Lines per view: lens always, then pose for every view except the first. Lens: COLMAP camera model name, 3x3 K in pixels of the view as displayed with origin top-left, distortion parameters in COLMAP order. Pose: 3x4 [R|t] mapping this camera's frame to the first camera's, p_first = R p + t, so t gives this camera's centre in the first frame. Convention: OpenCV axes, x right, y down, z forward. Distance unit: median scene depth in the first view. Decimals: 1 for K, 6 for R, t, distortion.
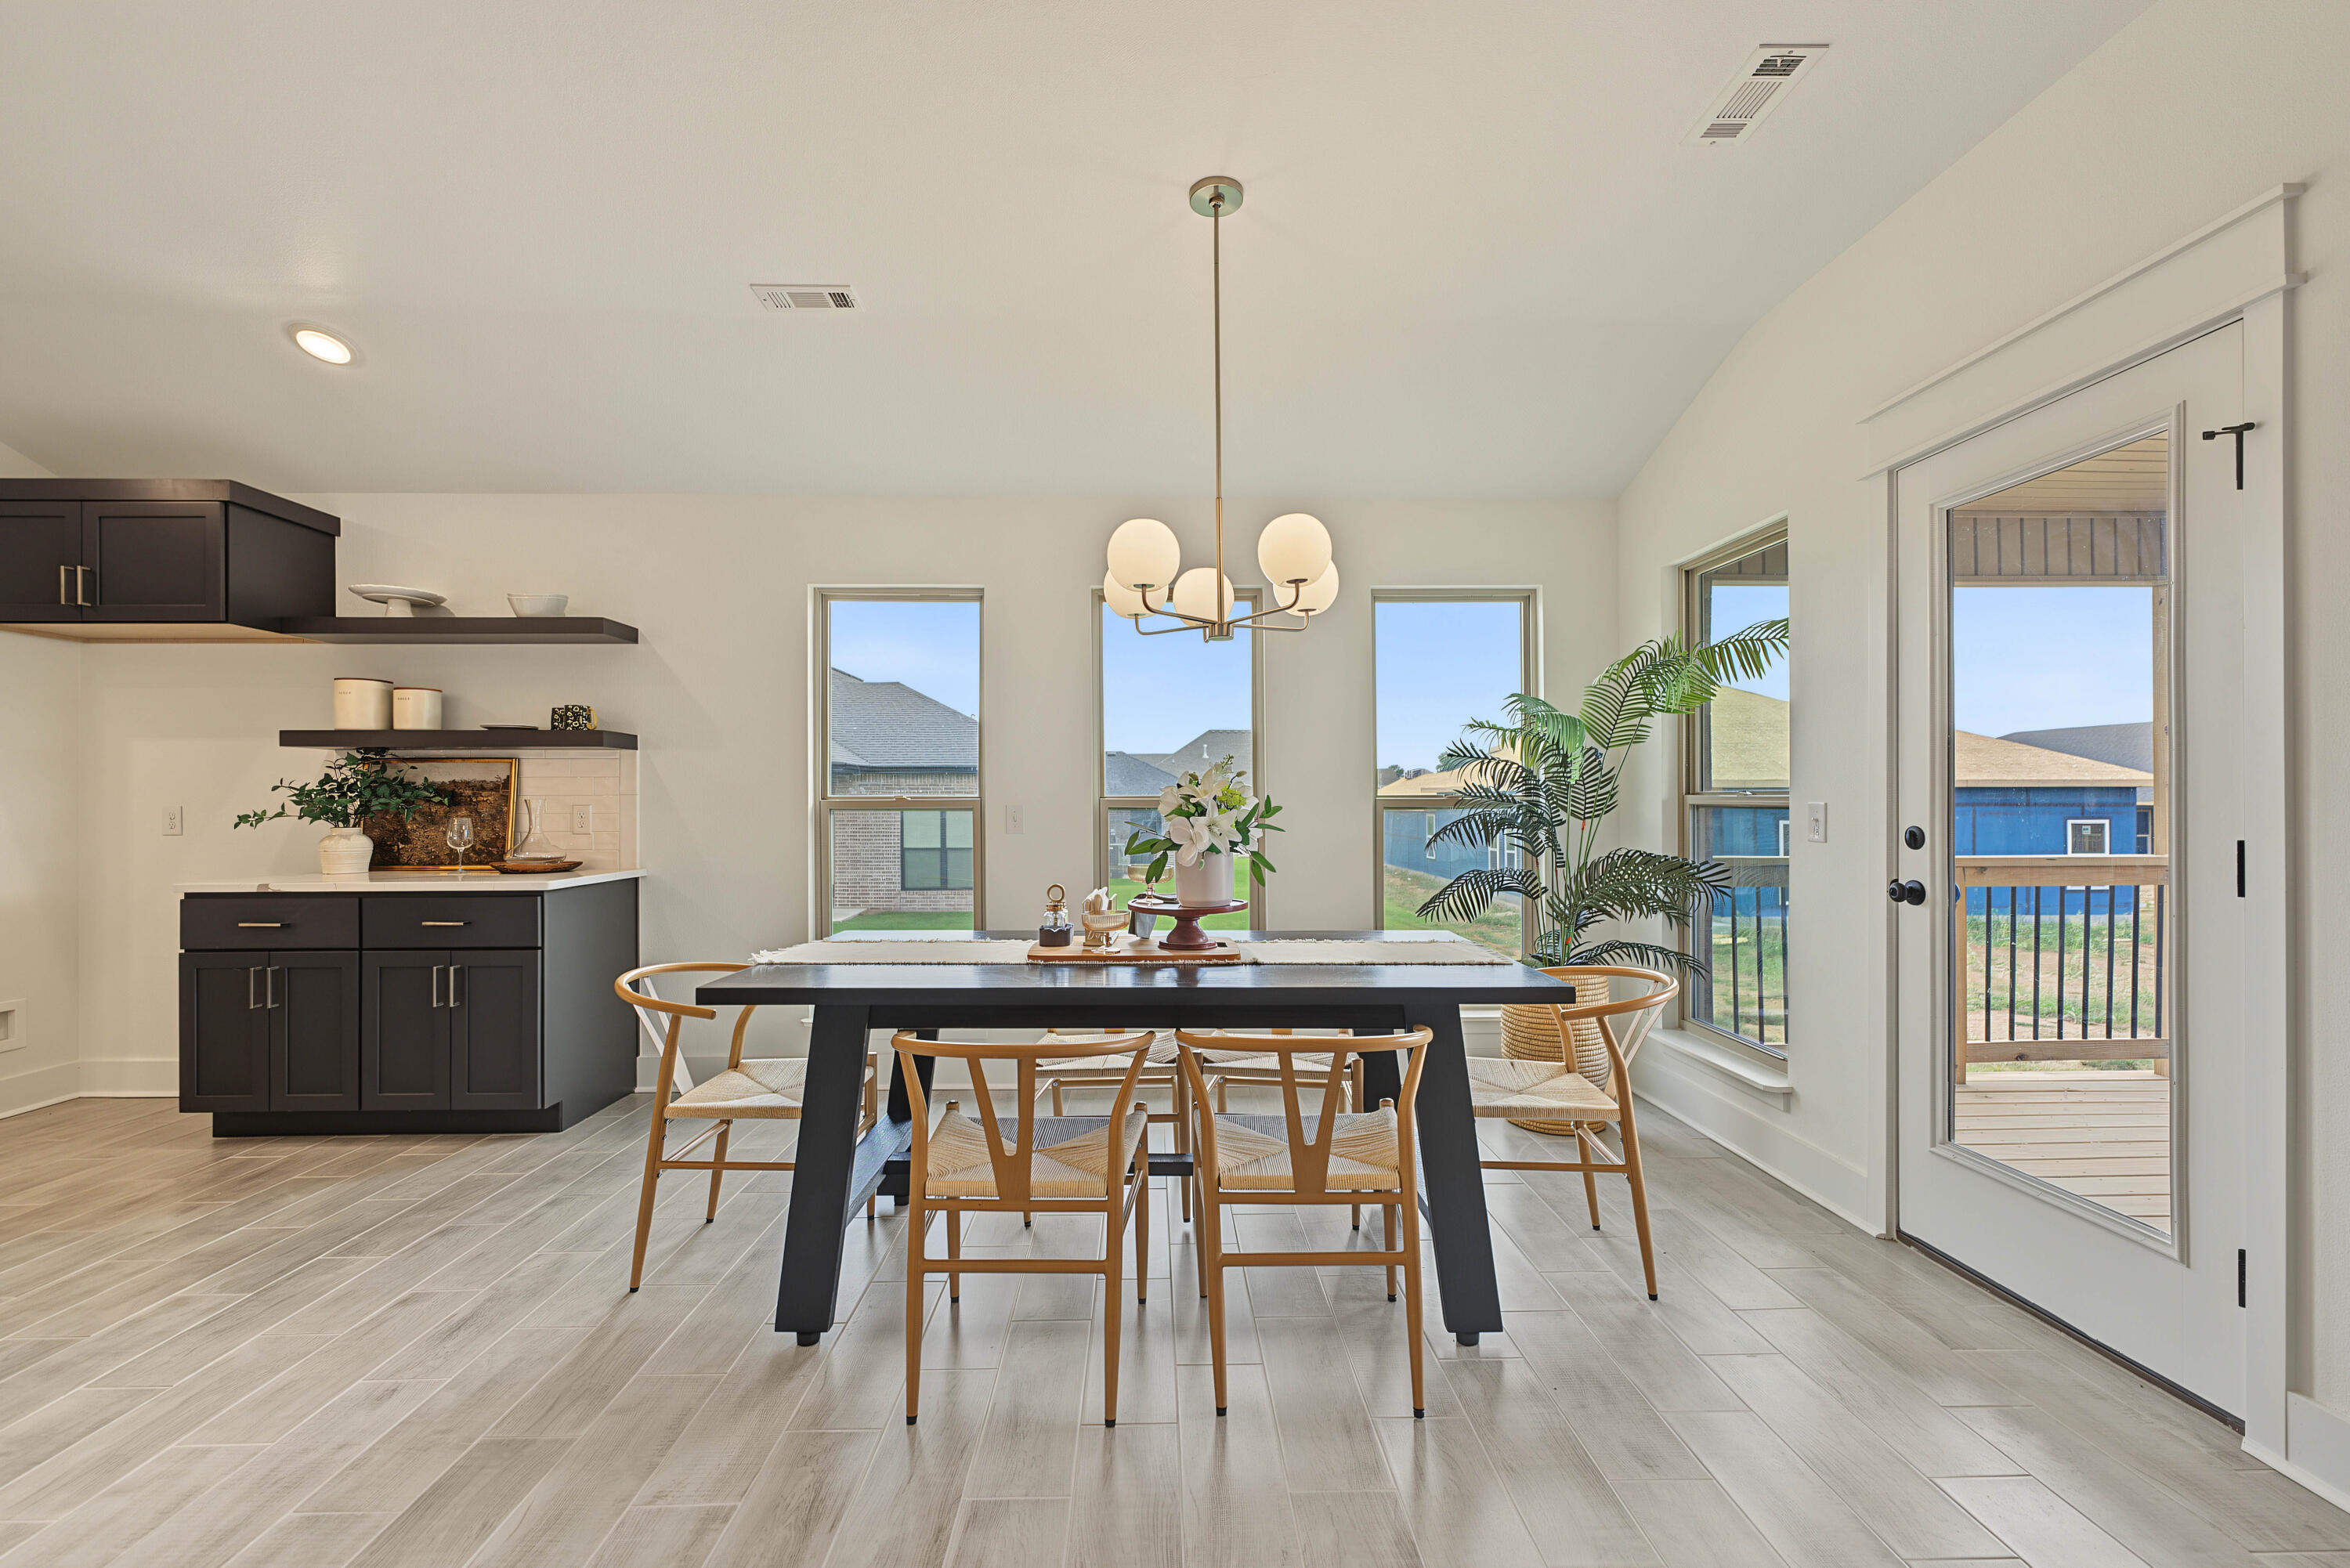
lens RADIAL K [[956.7, 0, 1162.4], [0, 956.7, 797.1], [0, 0, 1]] dist [-0.003081, 0.000760]
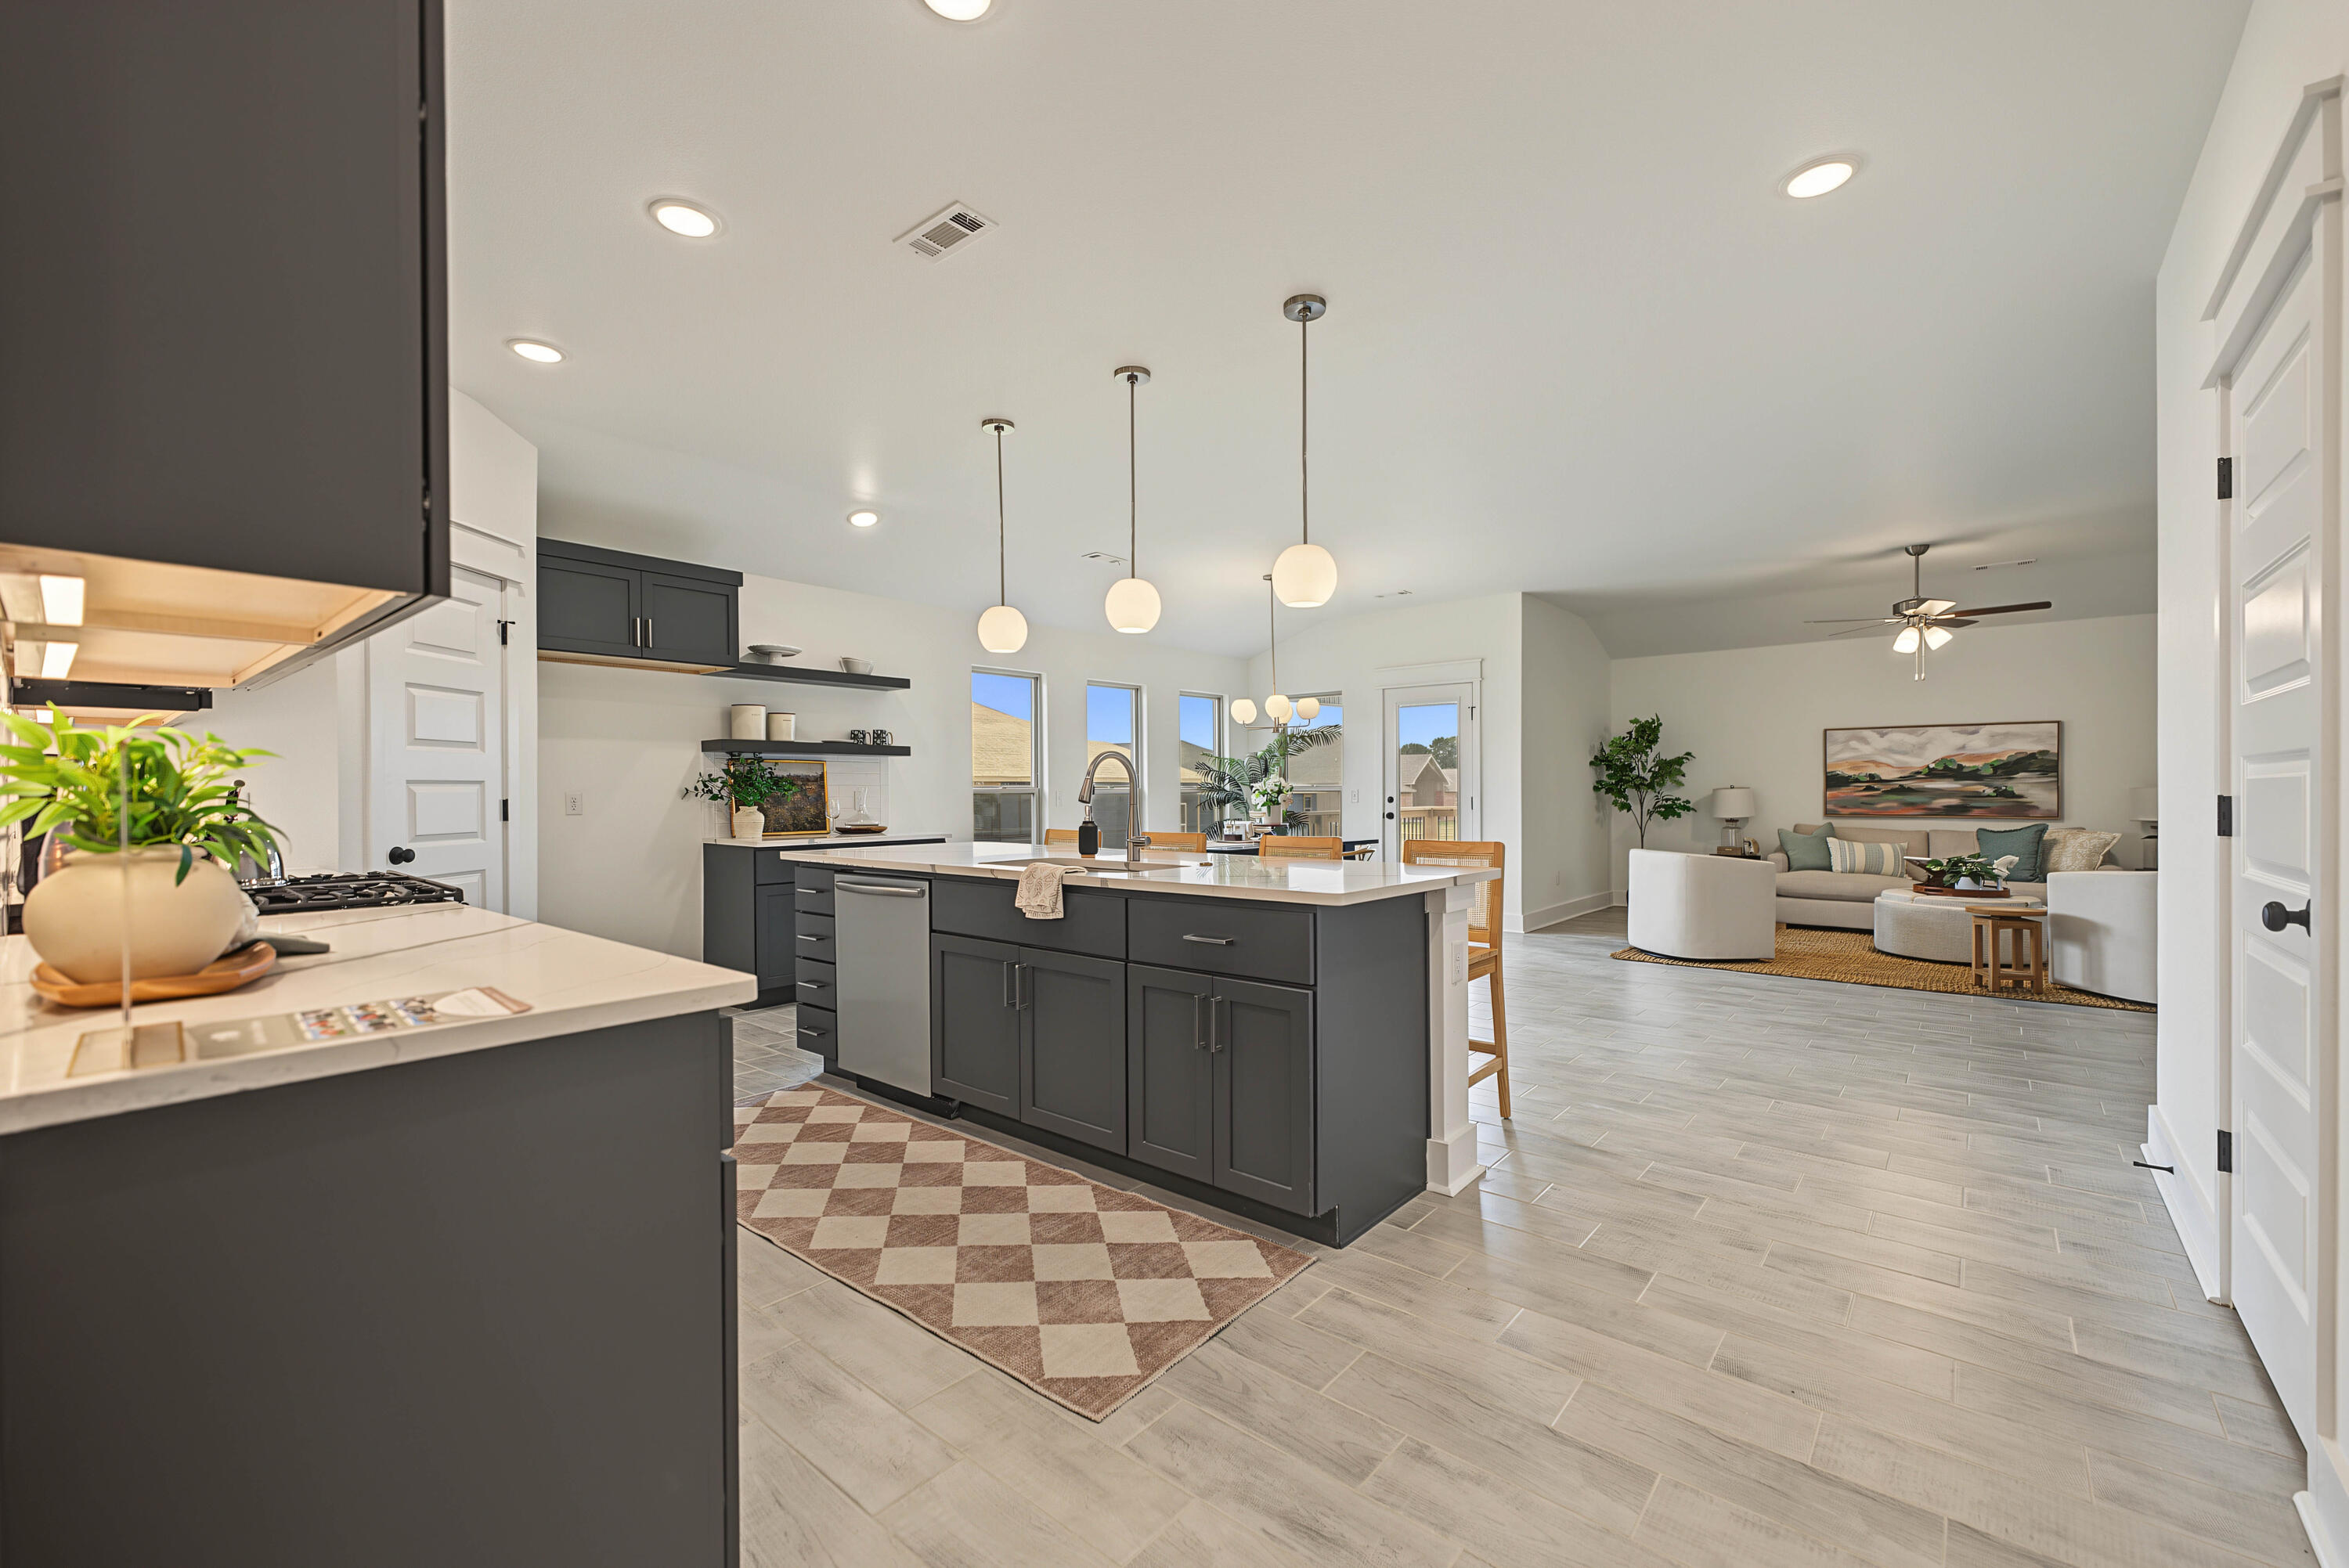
lens RADIAL K [[956.3, 0, 1172.0], [0, 956.3, 793.2], [0, 0, 1]] dist [-0.003081, 0.000760]
pose [[0.663260, -0.002259, 0.748385, -1.600580], [-0.000392, 0.999994, 0.003366, 0.006363], [-0.748389, -0.002526, 0.663256, -0.476188]]
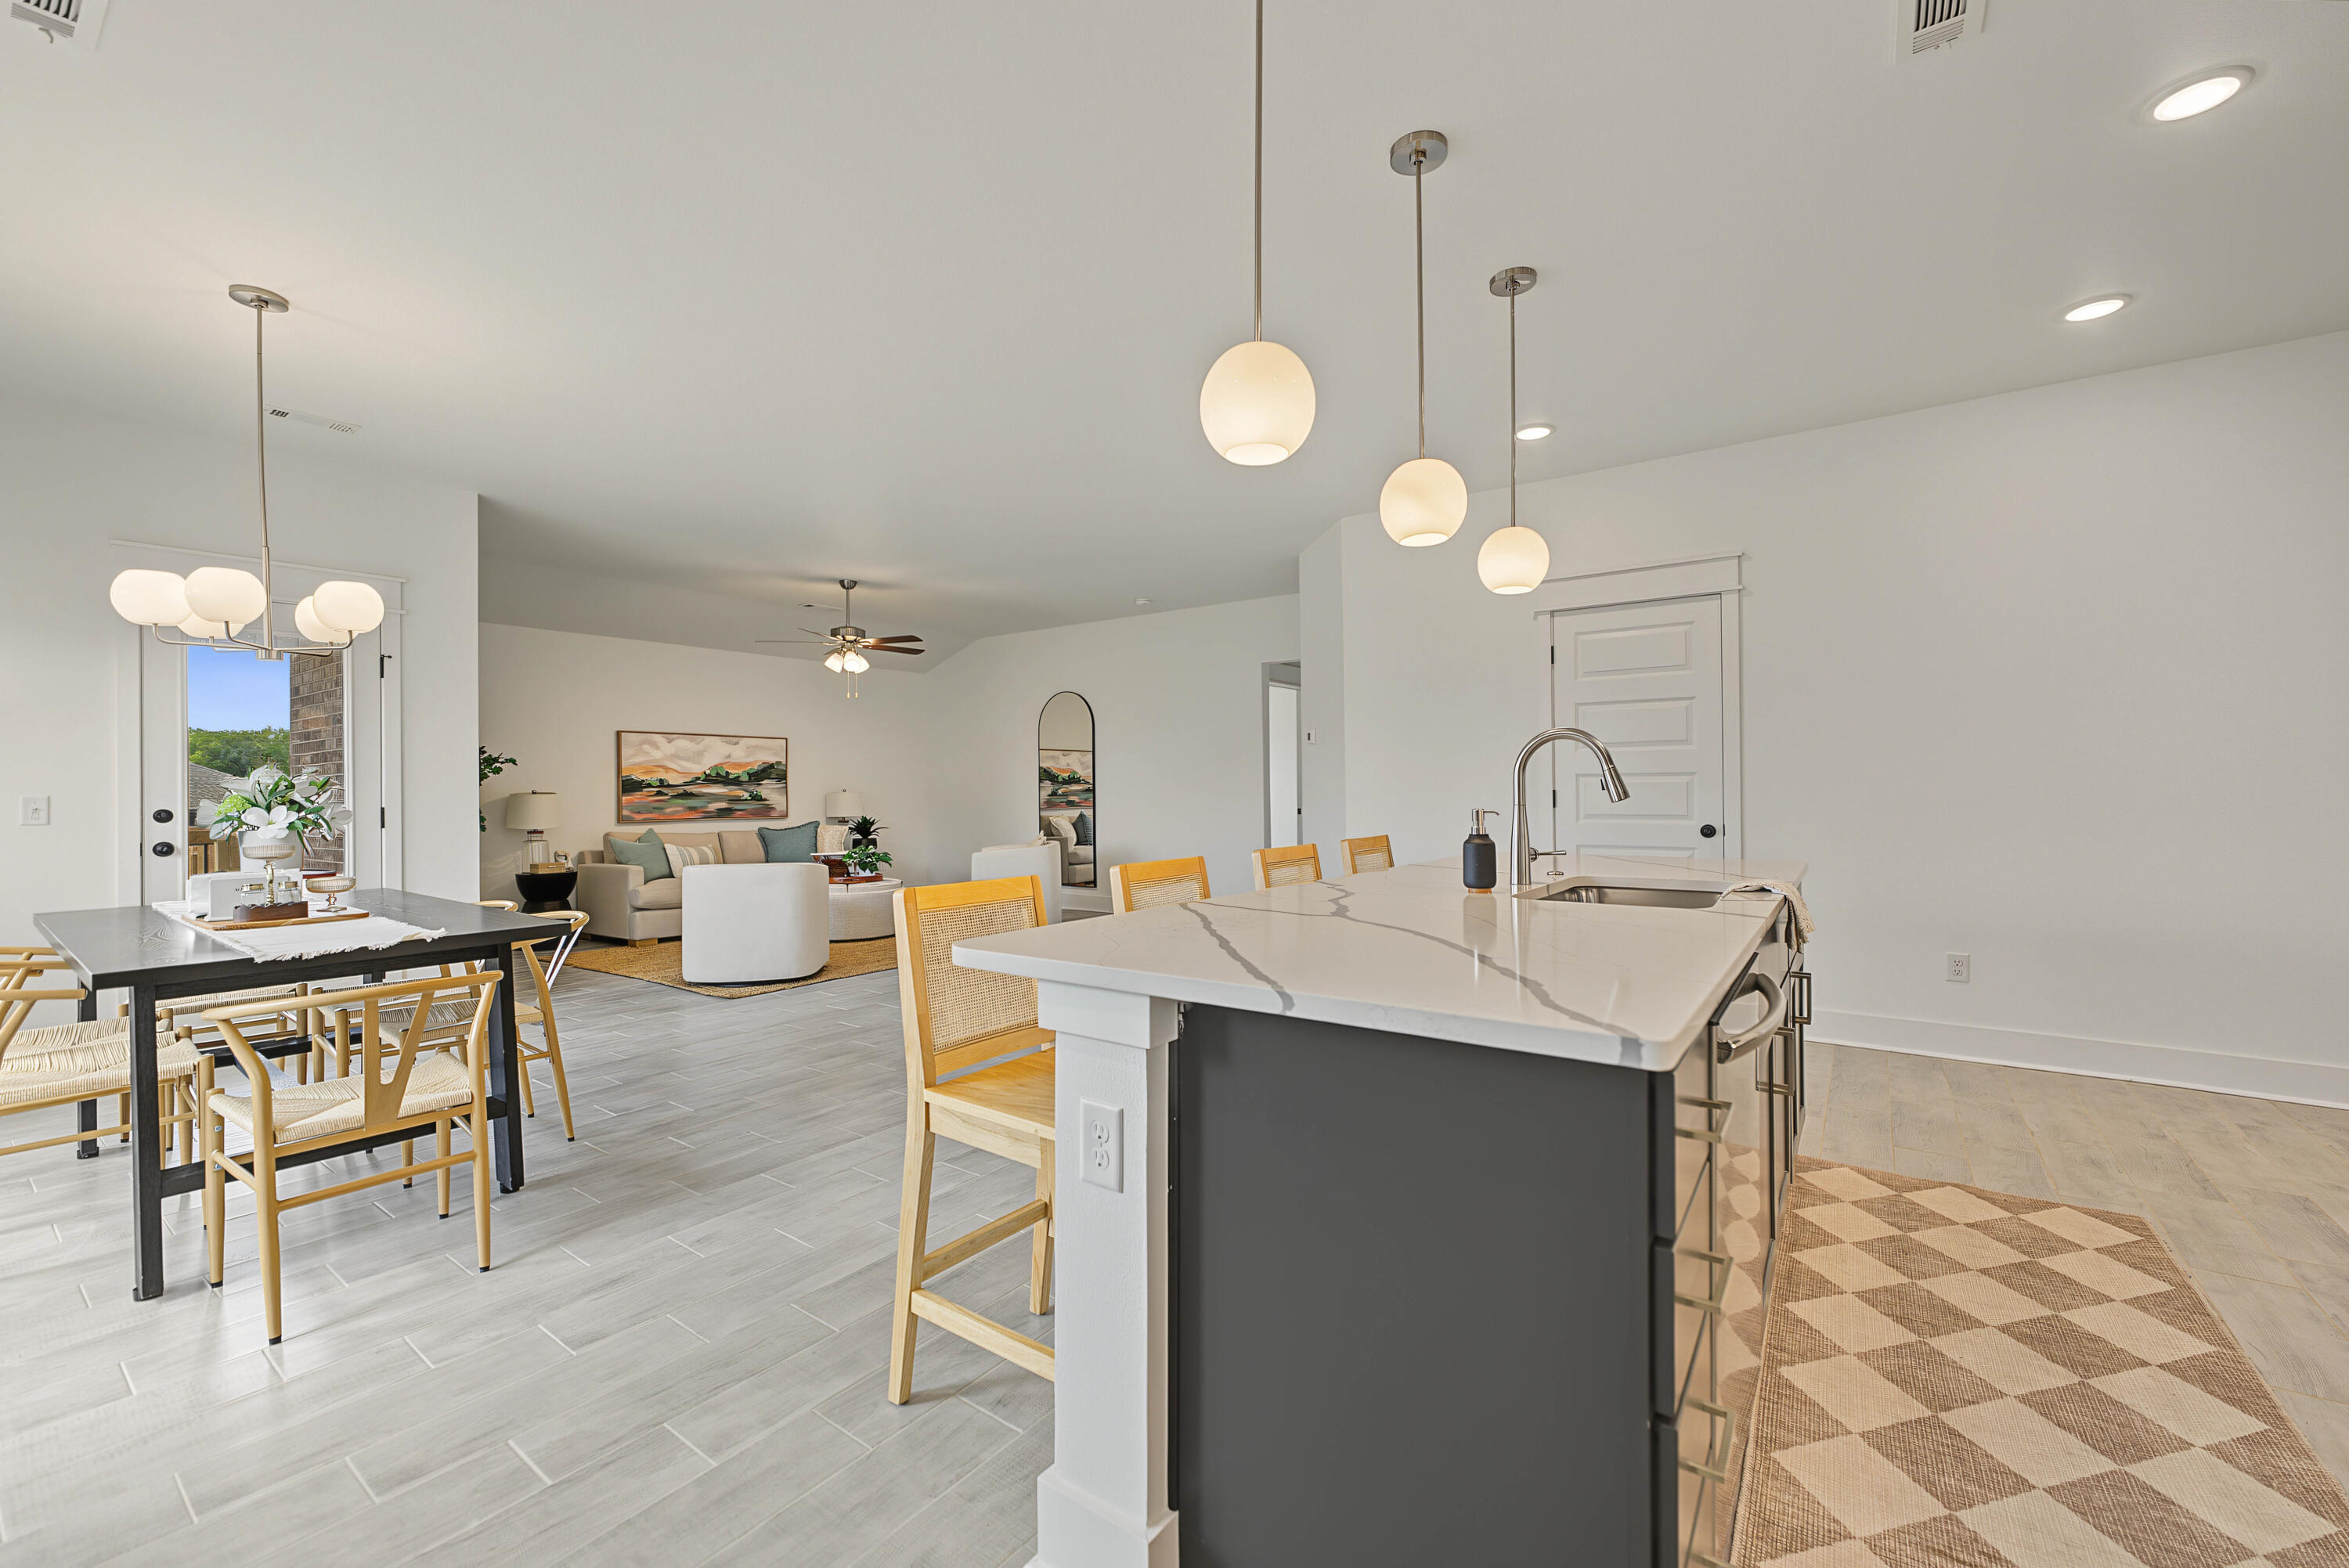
lens RADIAL K [[956.3, 0, 1162.0], [0, 956.3, 786.6], [0, 0, 1]] dist [-0.003081, 0.000760]
pose [[-0.790449, 0.009527, 0.612454, -1.124381], [0.006310, 0.999953, -0.007410, 0.010553], [-0.612495, -0.001993, -0.790472, 0.876150]]
